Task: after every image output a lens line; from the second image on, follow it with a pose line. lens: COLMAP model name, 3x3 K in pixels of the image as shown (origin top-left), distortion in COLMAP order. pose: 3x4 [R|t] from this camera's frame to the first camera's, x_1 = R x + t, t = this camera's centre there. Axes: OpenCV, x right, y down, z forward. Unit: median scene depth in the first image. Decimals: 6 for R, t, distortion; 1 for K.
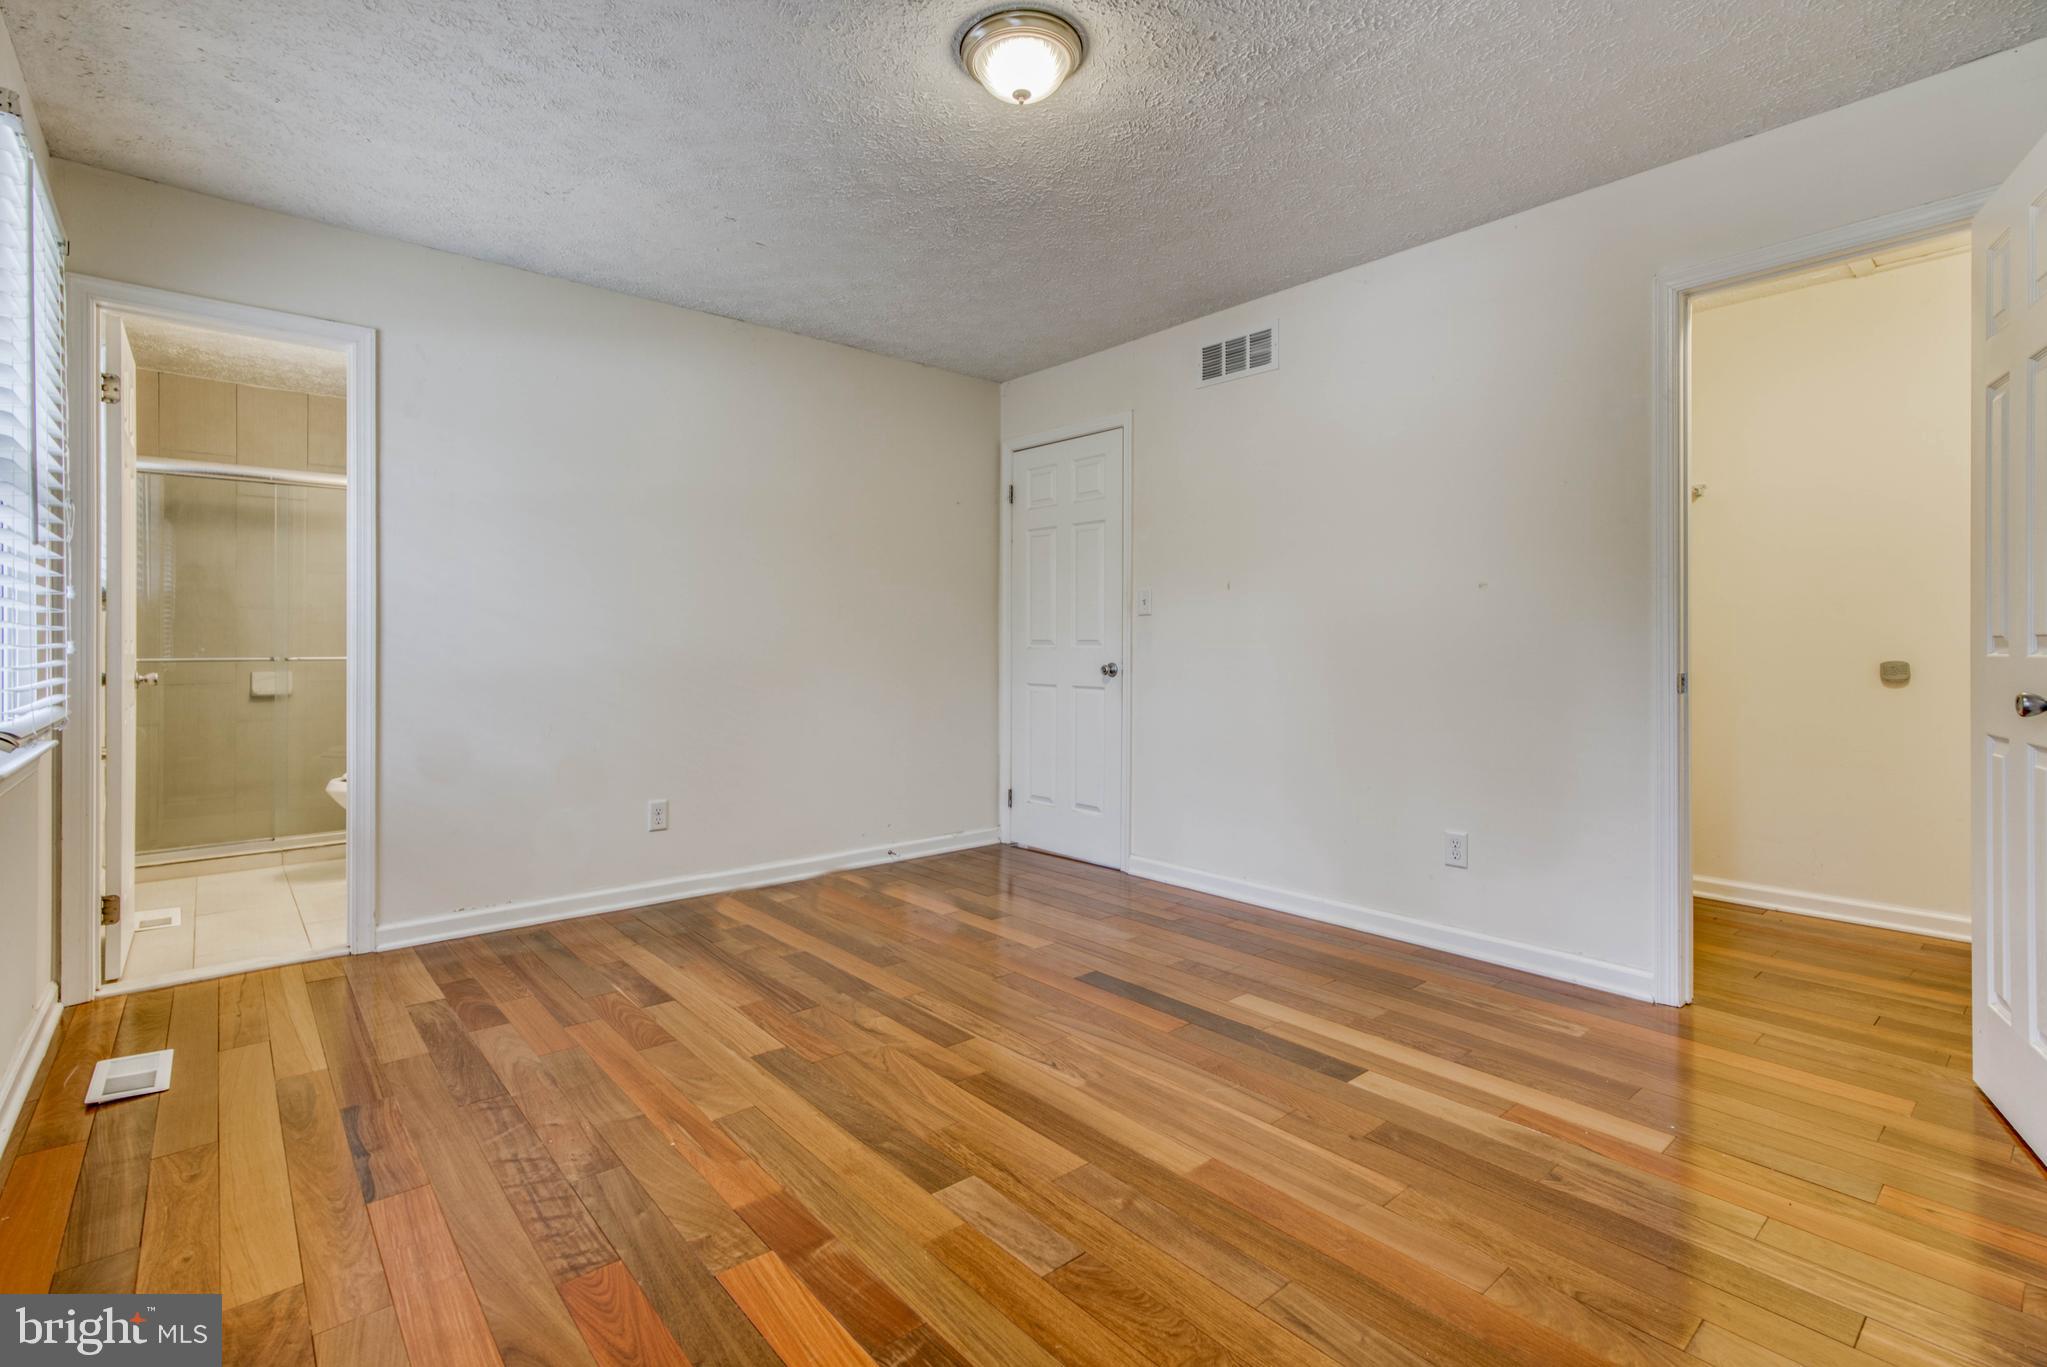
lens RADIAL K [[917.0, 0, 1004.2], [0, 917.0, 681.1], [0, 0, 1]] dist [-0.019960, 0.018338]
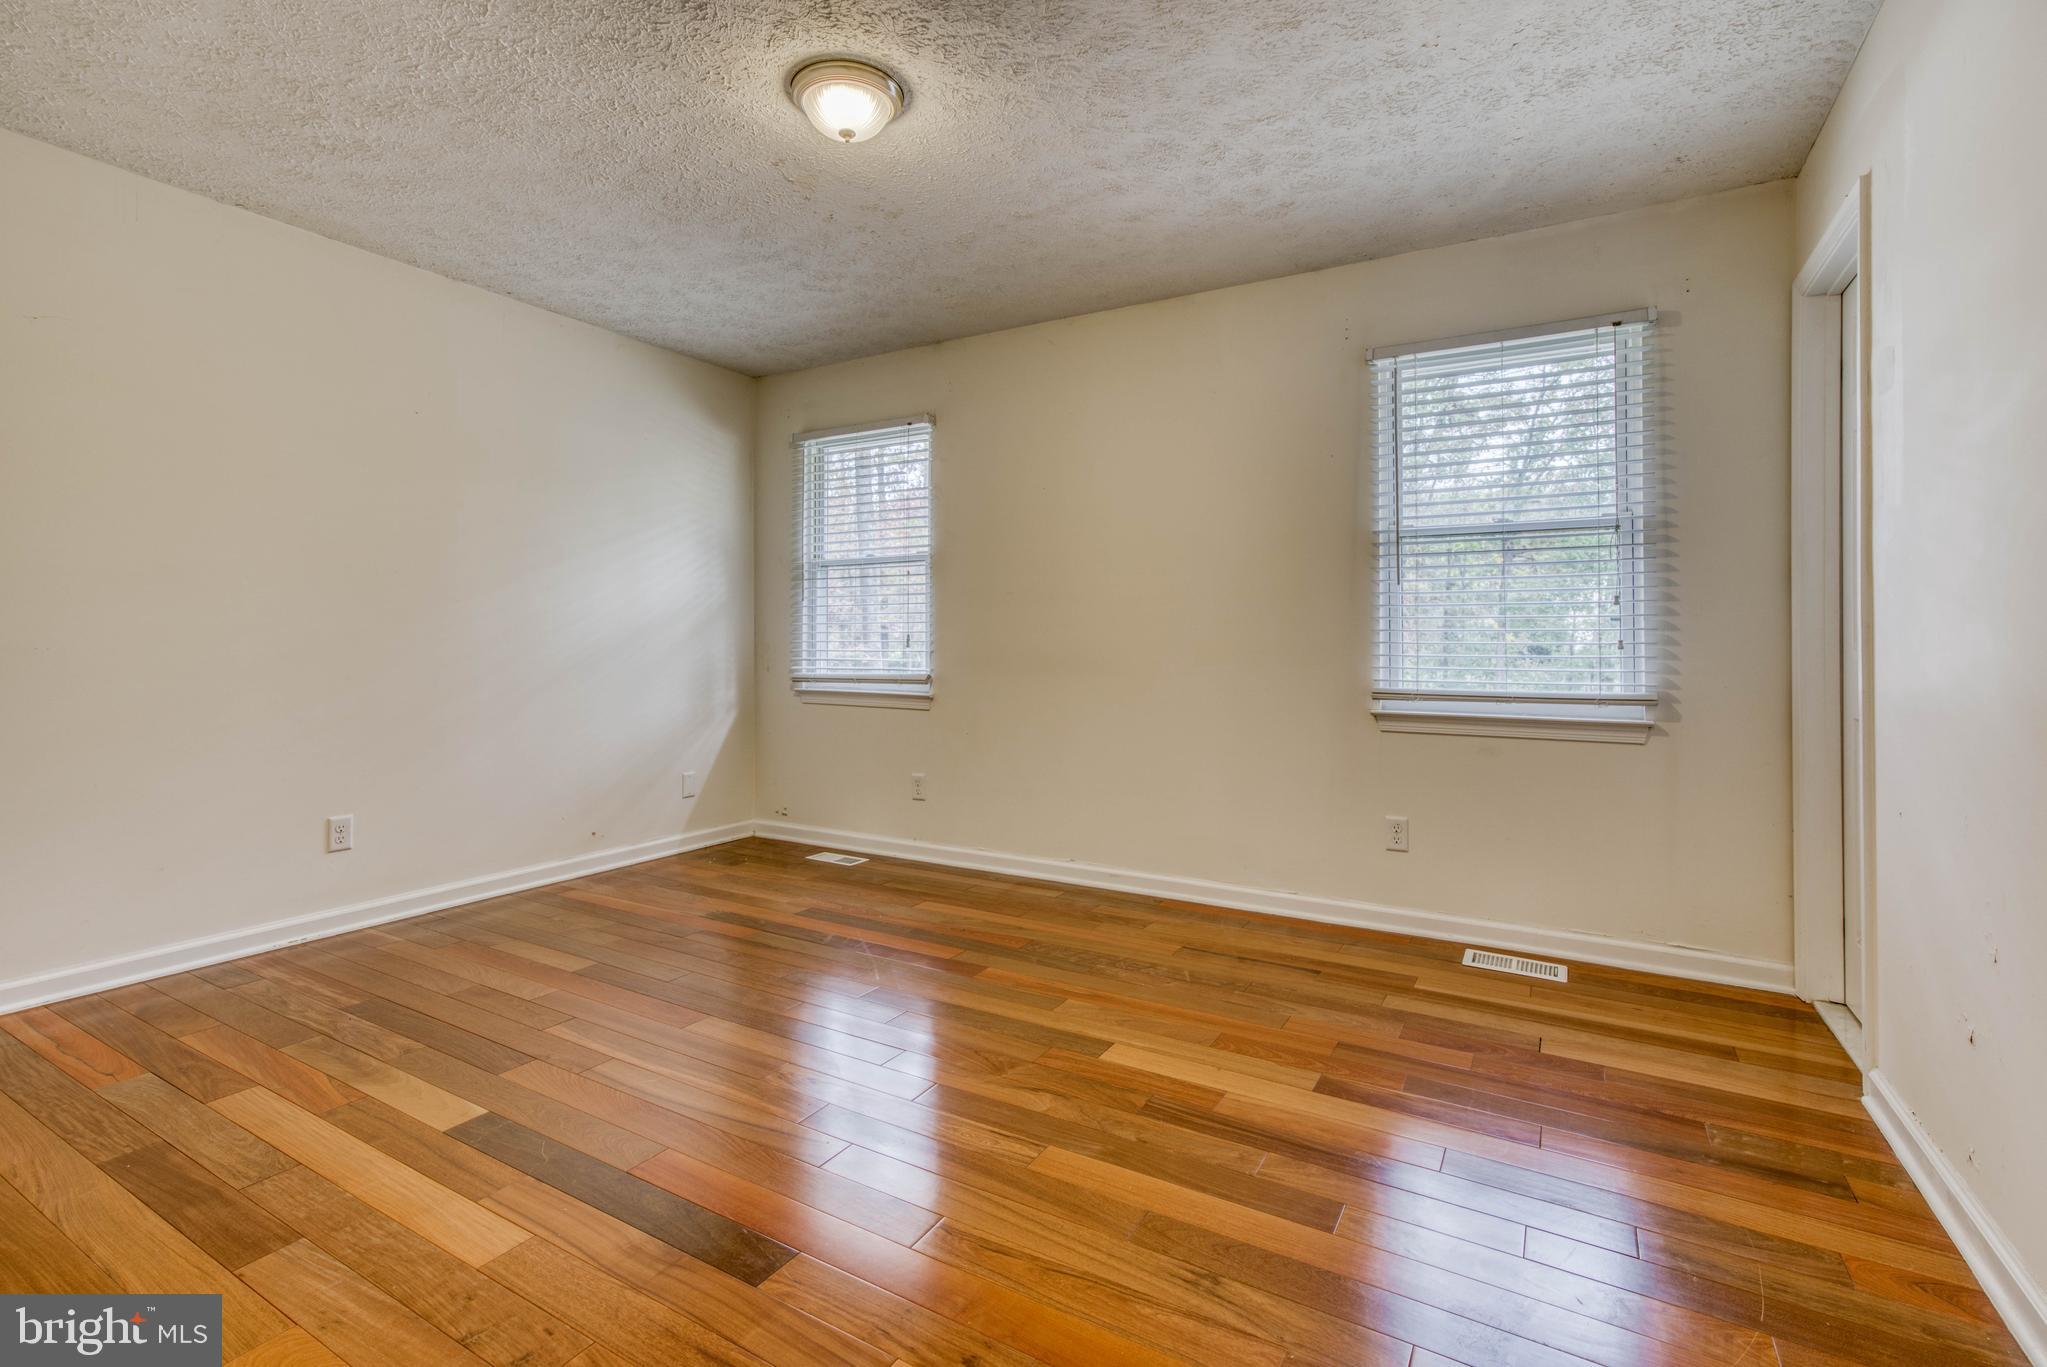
lens RADIAL K [[917.0, 0, 1004.2], [0, 917.0, 681.1], [0, 0, 1]] dist [-0.019960, 0.018338]
pose [[-0.947231, 0.008729, -0.320432, 0.163767], [-0.019425, 0.996229, 0.084563, -0.077241], [0.319962, 0.086325, -0.943489, 1.868913]]
